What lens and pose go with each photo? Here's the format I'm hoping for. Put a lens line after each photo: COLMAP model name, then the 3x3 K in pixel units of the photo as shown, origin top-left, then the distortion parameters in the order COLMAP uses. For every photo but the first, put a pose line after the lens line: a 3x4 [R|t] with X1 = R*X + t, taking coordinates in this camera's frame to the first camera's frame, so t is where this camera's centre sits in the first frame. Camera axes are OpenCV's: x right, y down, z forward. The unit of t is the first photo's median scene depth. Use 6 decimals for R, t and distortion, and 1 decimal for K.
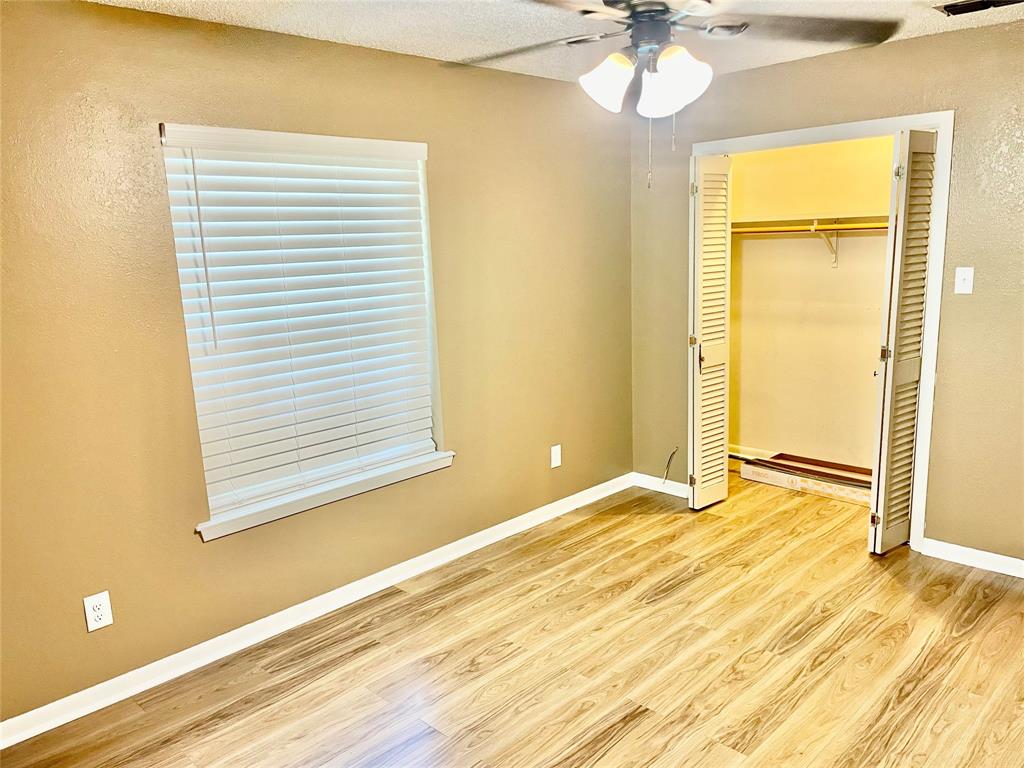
lens RADIAL K [[781.1, 0, 515.1], [0, 781.1, 387.2], [0, 0, 1]] dist [0.060600, -0.049353]
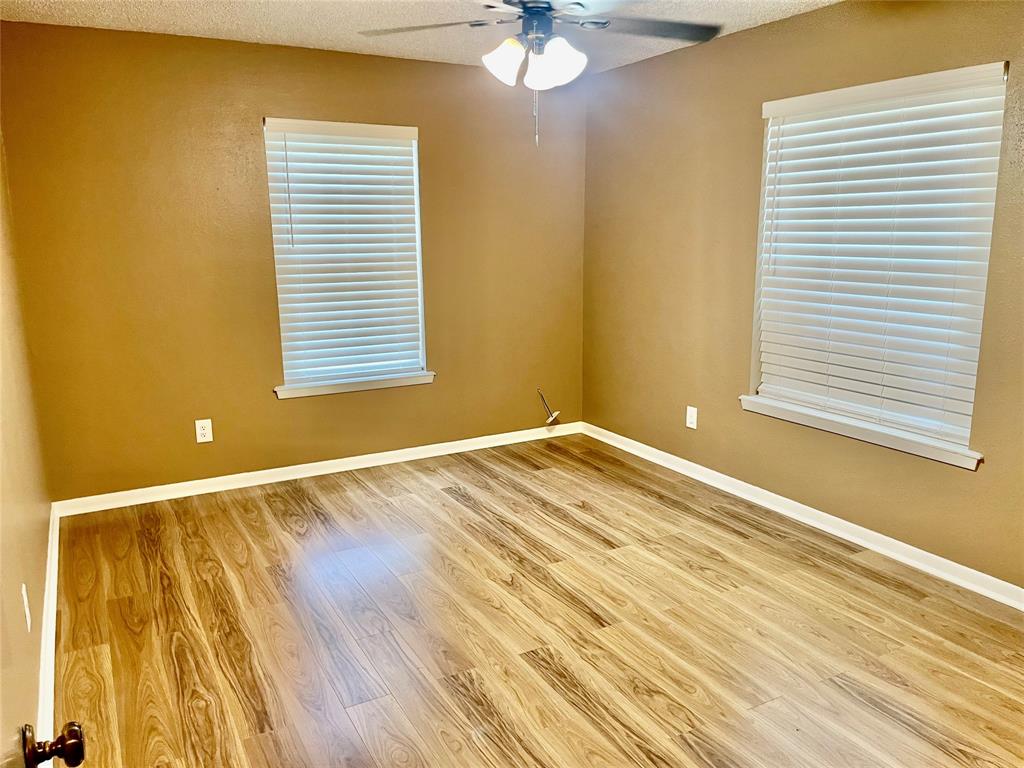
lens RADIAL K [[781.1, 0, 513.6], [0, 781.1, 383.4], [0, 0, 1]] dist [0.060600, -0.049353]
pose [[-0.283312, 0.227946, -0.931544, 0.928821], [-0.169320, 0.944195, 0.282537, -0.156014], [0.943962, 0.237775, -0.228906, 0.863652]]
